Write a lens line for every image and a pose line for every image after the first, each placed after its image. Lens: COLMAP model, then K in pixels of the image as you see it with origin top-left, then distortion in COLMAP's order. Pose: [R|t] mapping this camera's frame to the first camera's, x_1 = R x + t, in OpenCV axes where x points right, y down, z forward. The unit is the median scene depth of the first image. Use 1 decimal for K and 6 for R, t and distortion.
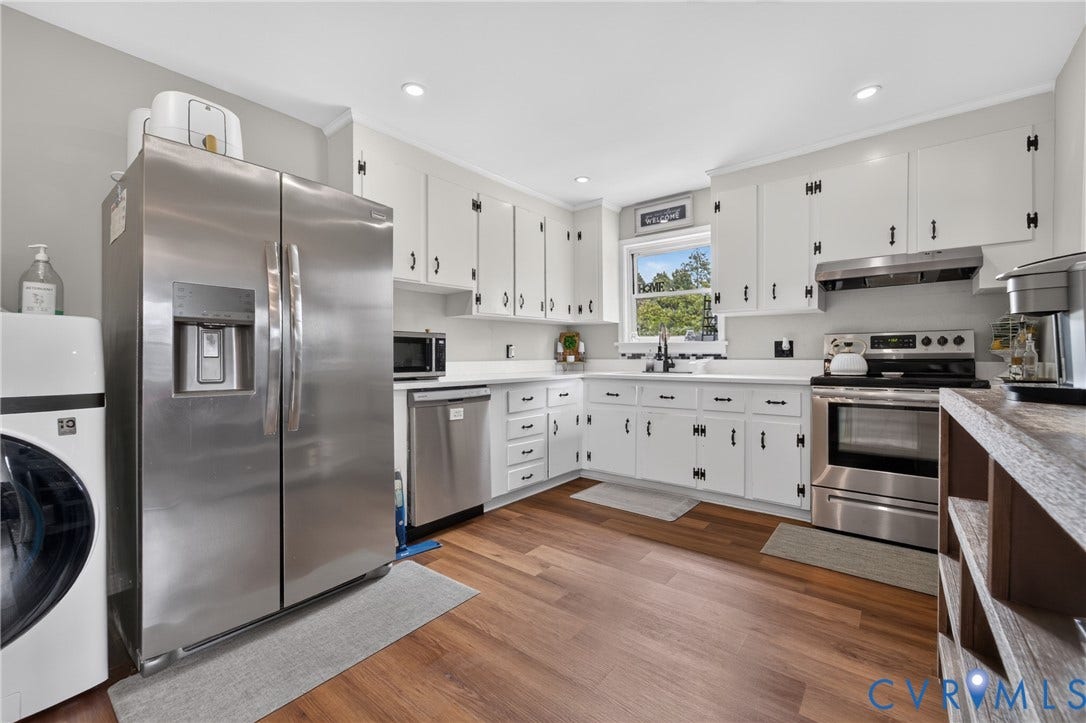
lens RADIAL K [[445.6, 0, 542.9], [0, 445.6, 357.7], [0, 0, 1]] dist [-0.052461, 0.036105]
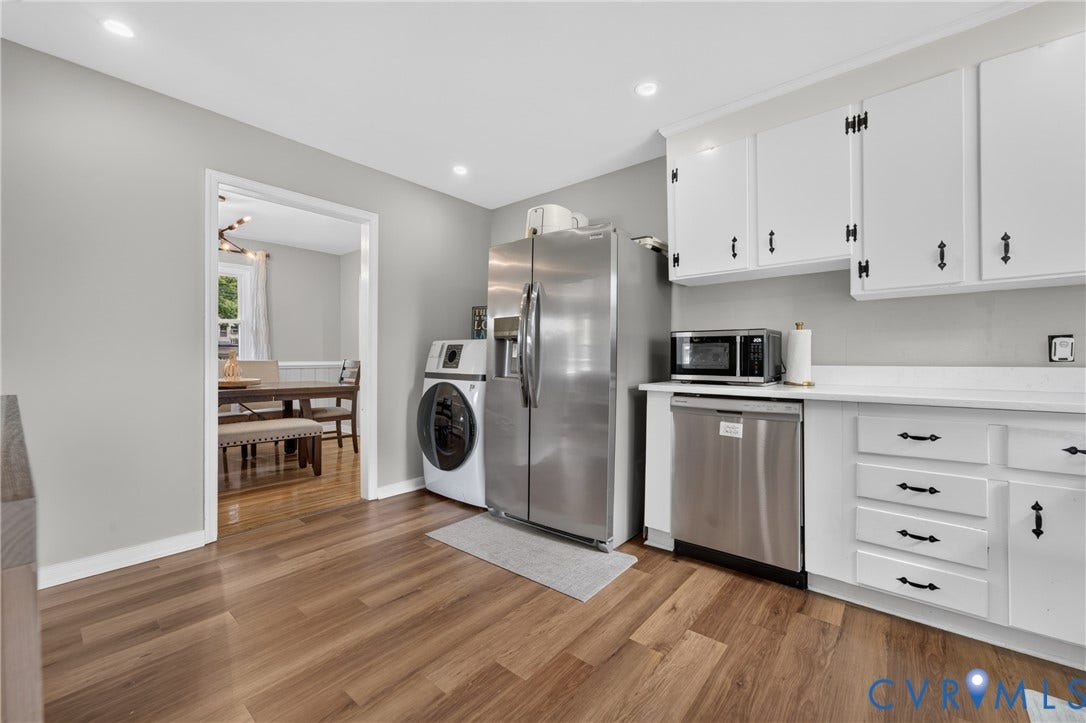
lens RADIAL K [[434.2, 0, 543.5], [0, 434.2, 354.7], [0, 0, 1]] dist [-0.001067, -0.000073]
pose [[-0.014532, -0.009088, -0.999853, 0.498470], [-0.003746, 0.999952, -0.009035, -0.000453], [0.999887, 0.003615, -0.014565, 0.562422]]
